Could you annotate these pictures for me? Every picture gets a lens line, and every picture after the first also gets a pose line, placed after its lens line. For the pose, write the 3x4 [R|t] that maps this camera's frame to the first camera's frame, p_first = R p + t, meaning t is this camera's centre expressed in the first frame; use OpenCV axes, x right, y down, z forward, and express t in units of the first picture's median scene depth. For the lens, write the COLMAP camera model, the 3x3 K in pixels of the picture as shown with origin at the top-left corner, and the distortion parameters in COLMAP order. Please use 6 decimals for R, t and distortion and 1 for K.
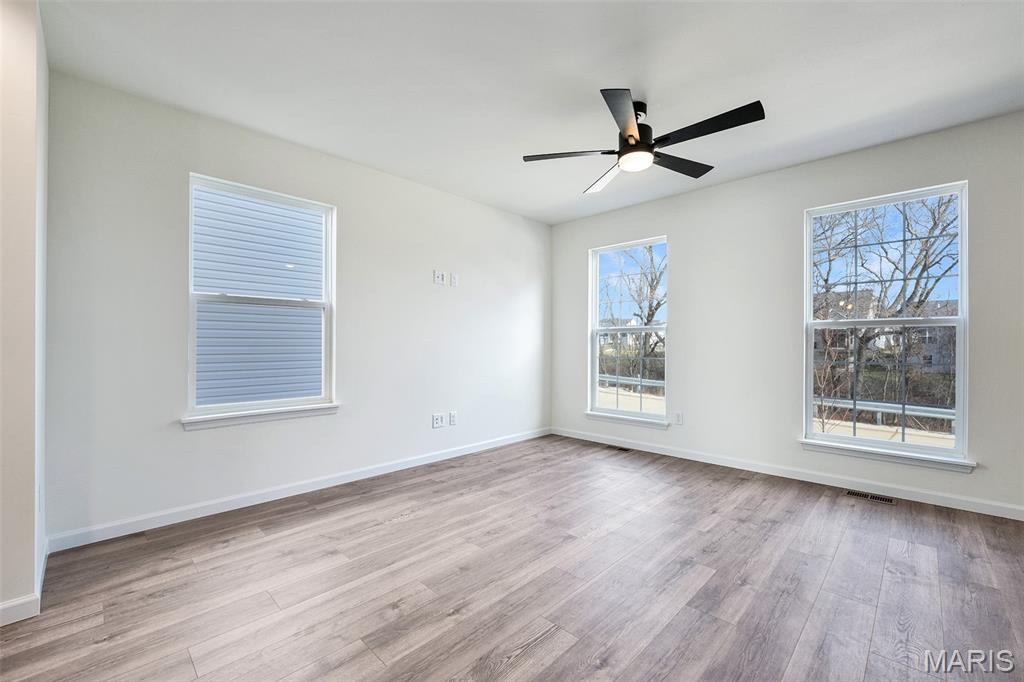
lens RADIAL K [[423.6, 0, 516.4], [0, 423.6, 342.0], [0, 0, 1]] dist [-0.003575, -0.006730]
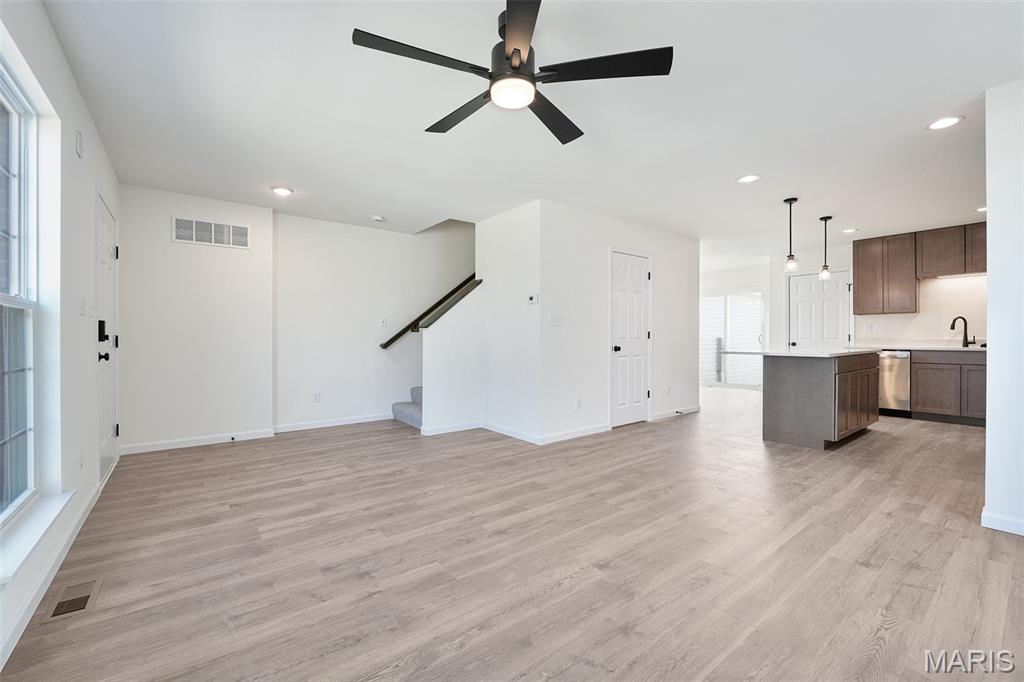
lens RADIAL K [[423.6, 0, 516.4], [0, 423.6, 342.0], [0, 0, 1]] dist [-0.003575, -0.006730]
pose [[-0.991133, -0.001523, 0.132866, 0.163646], [-0.000481, 0.999969, 0.007878, 0.004268], [-0.132874, 0.007744, -0.991103, 1.657547]]
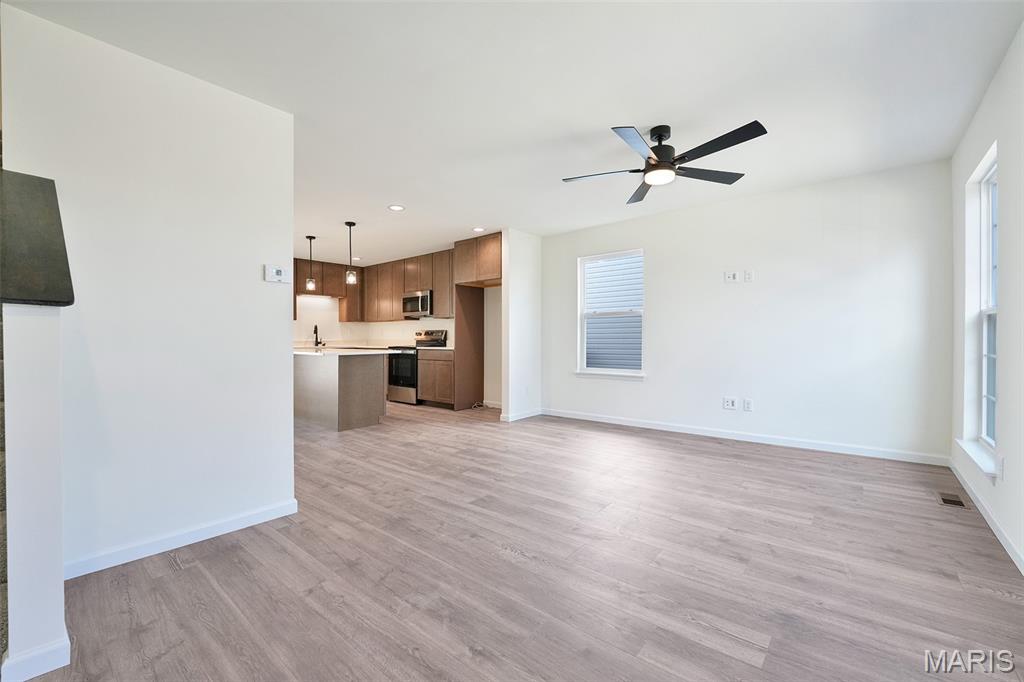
lens RADIAL K [[423.6, 0, 516.4], [0, 423.6, 342.0], [0, 0, 1]] dist [-0.003575, -0.006730]
pose [[0.082866, 0.008951, -0.996520, 1.321734], [0.012923, 0.999866, 0.010056, 0.002846], [0.996477, -0.013711, 0.082740, 0.496693]]
